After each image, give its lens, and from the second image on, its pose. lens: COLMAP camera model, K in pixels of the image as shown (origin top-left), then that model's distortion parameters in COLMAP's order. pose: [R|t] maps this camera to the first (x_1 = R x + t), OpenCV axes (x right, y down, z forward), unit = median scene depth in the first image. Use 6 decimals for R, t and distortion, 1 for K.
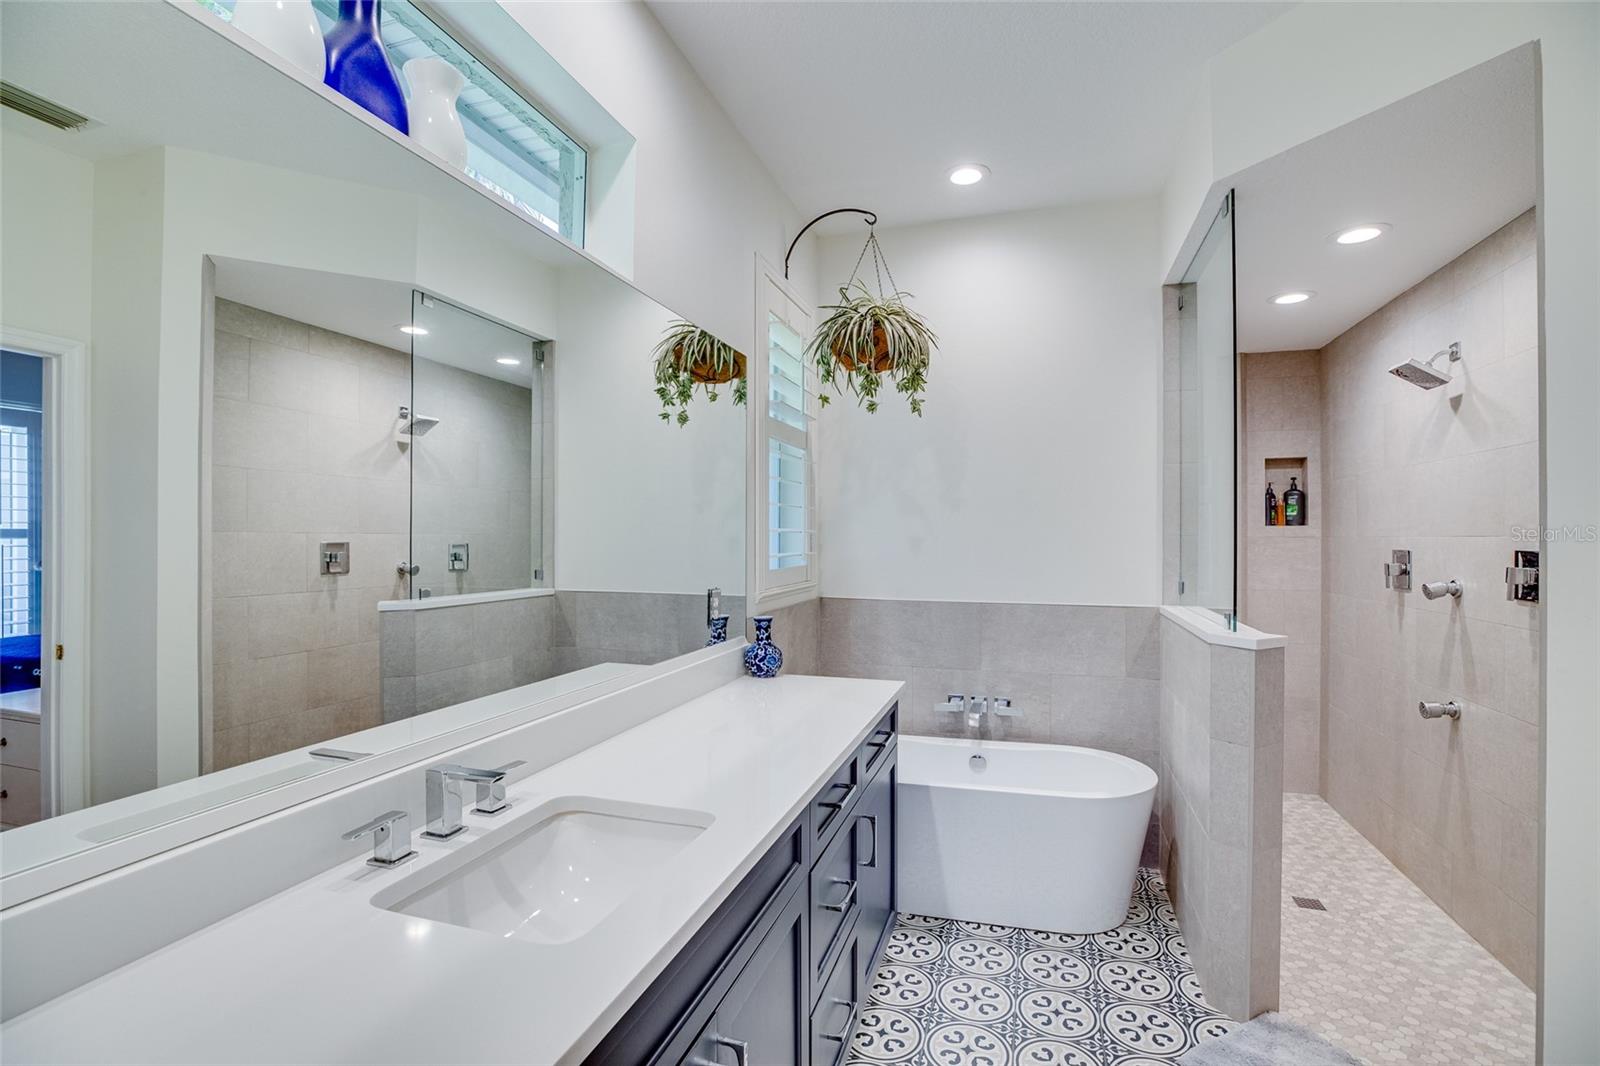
lens RADIAL K [[736.5, 0, 800.0], [0, 736.5, 533.0], [0, 0, 1]] dist [-0.042067, 0.012305]
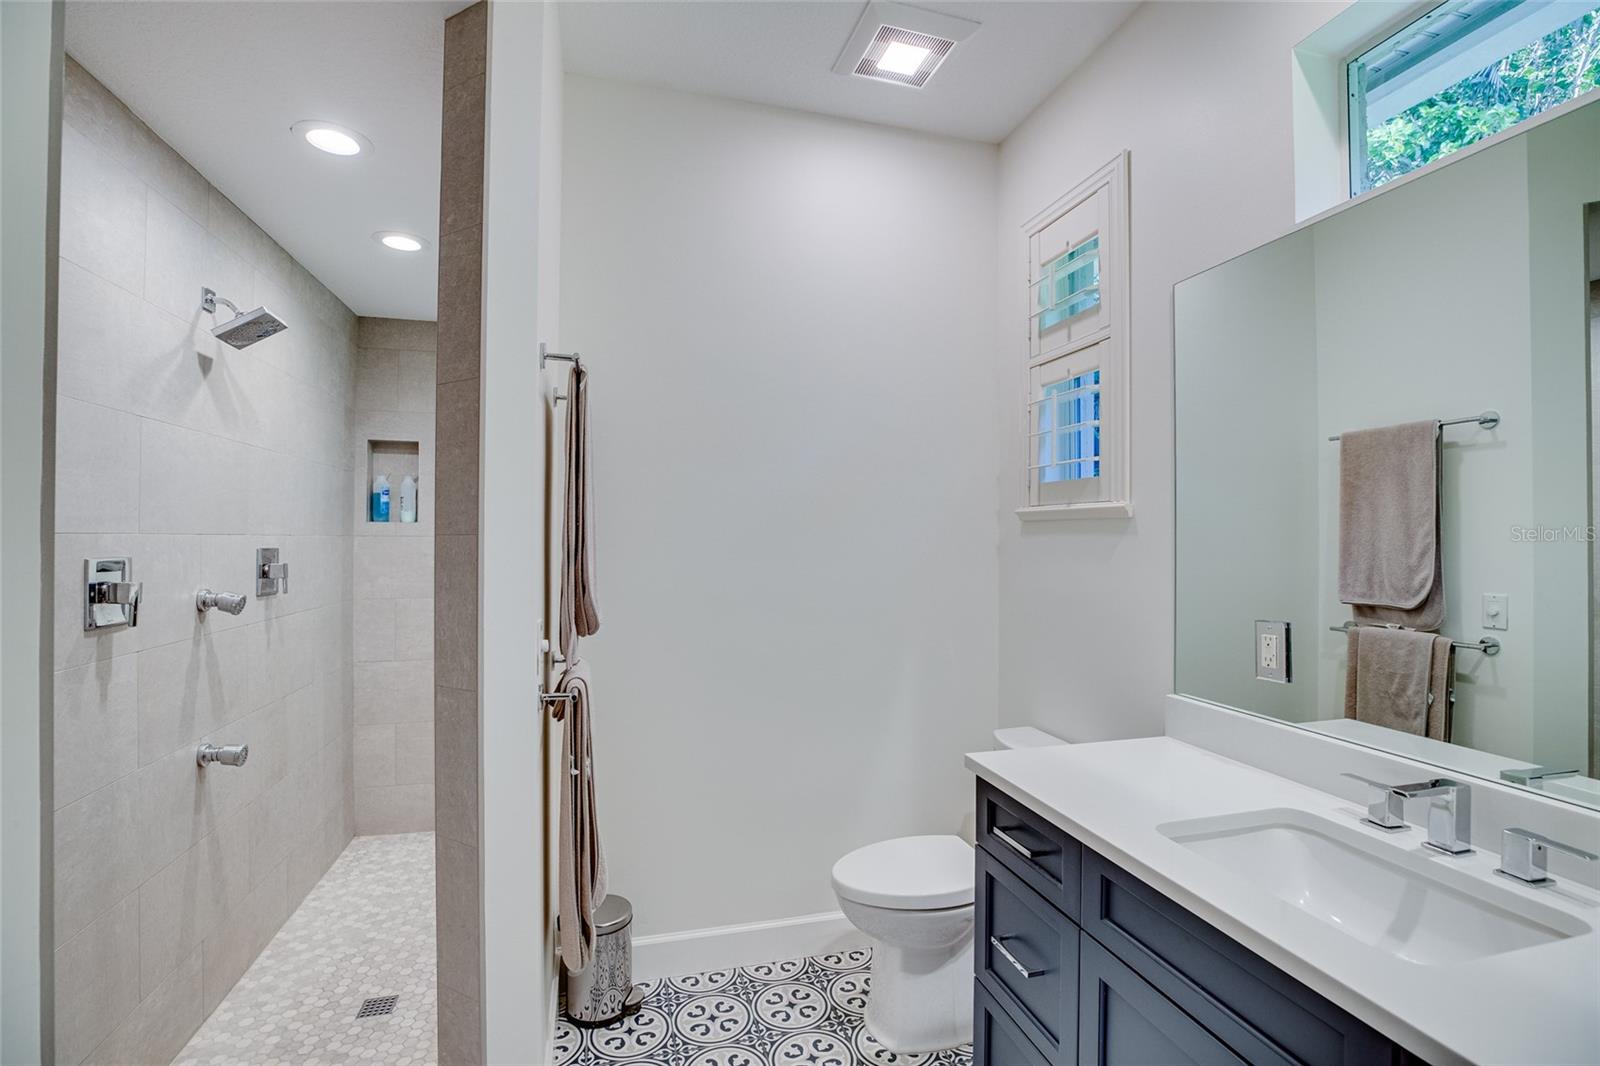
lens RADIAL K [[736.5, 0, 800.0], [0, 736.5, 533.0], [0, 0, 1]] dist [-0.042067, 0.012305]
pose [[-0.841021, -0.008765, -0.540931, 0.687442], [-0.000628, 0.999884, -0.015225, 0.012930], [0.541002, -0.012465, -0.840929, 1.750979]]
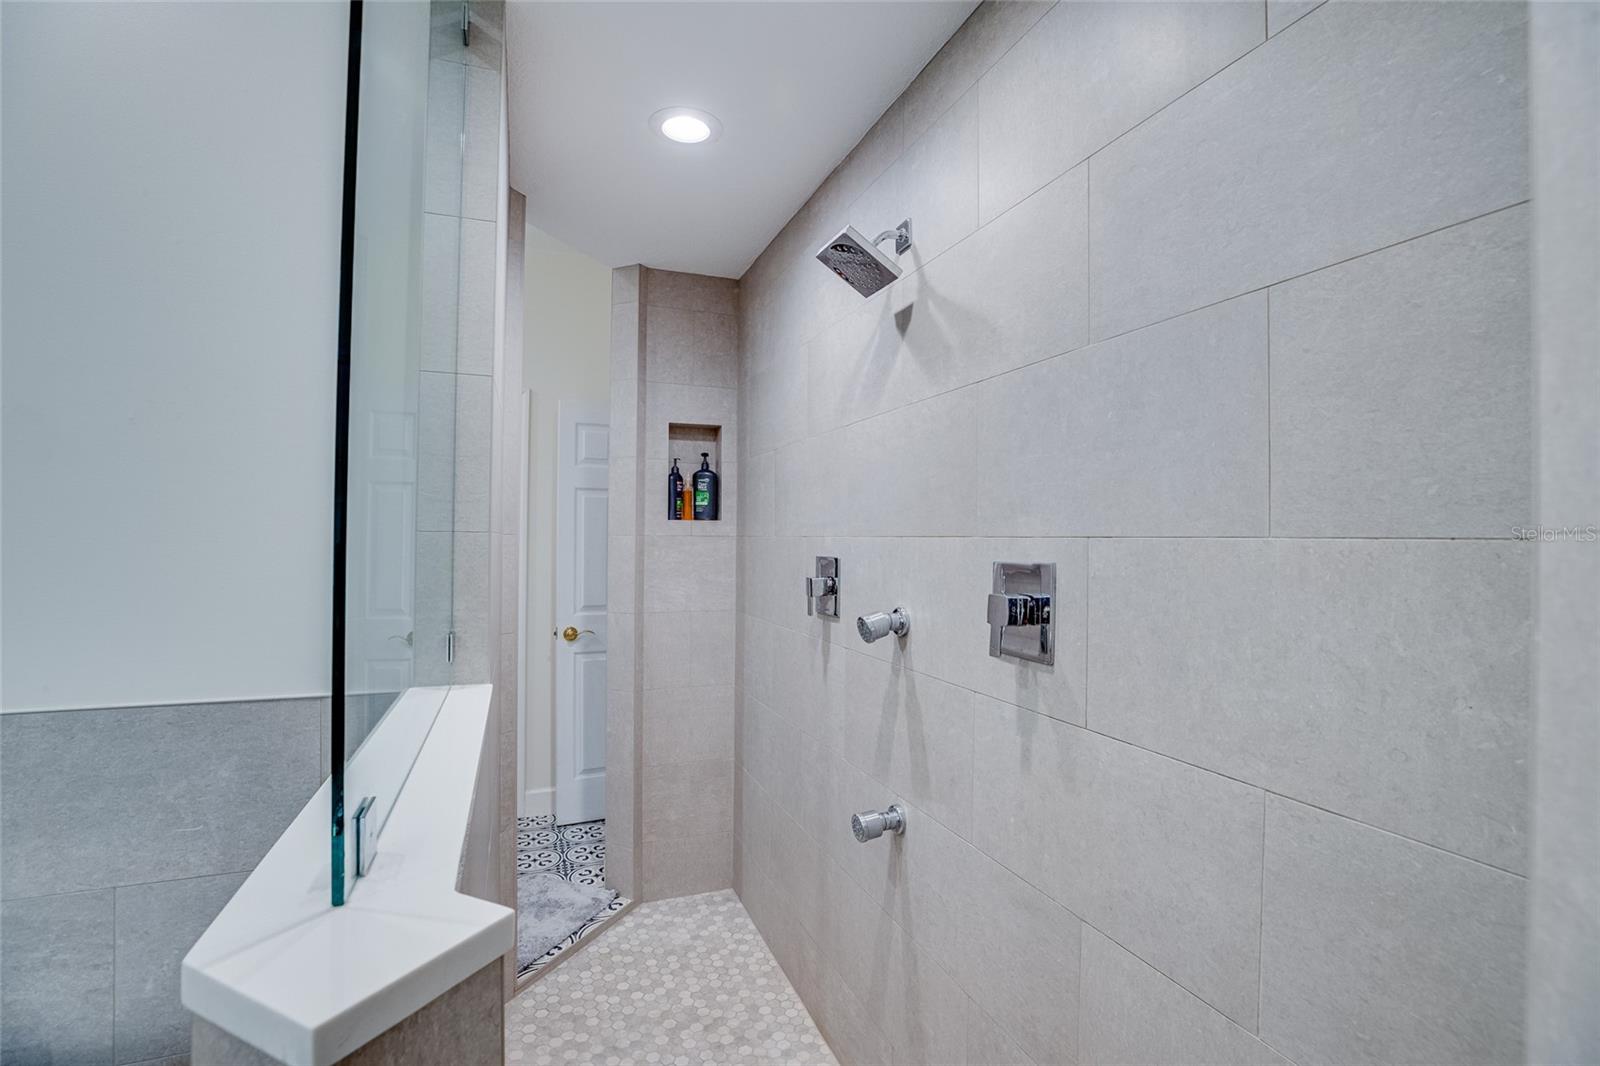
lens RADIAL K [[736.5, 0, 800.0], [0, 736.5, 533.0], [0, 0, 1]] dist [-0.042067, 0.012305]
pose [[0.780039, 0.008532, 0.625673, 0.393435], [-0.010259, 0.999947, -0.000845, 0.002587], [-0.625647, -0.005759, 0.780085, 0.488421]]
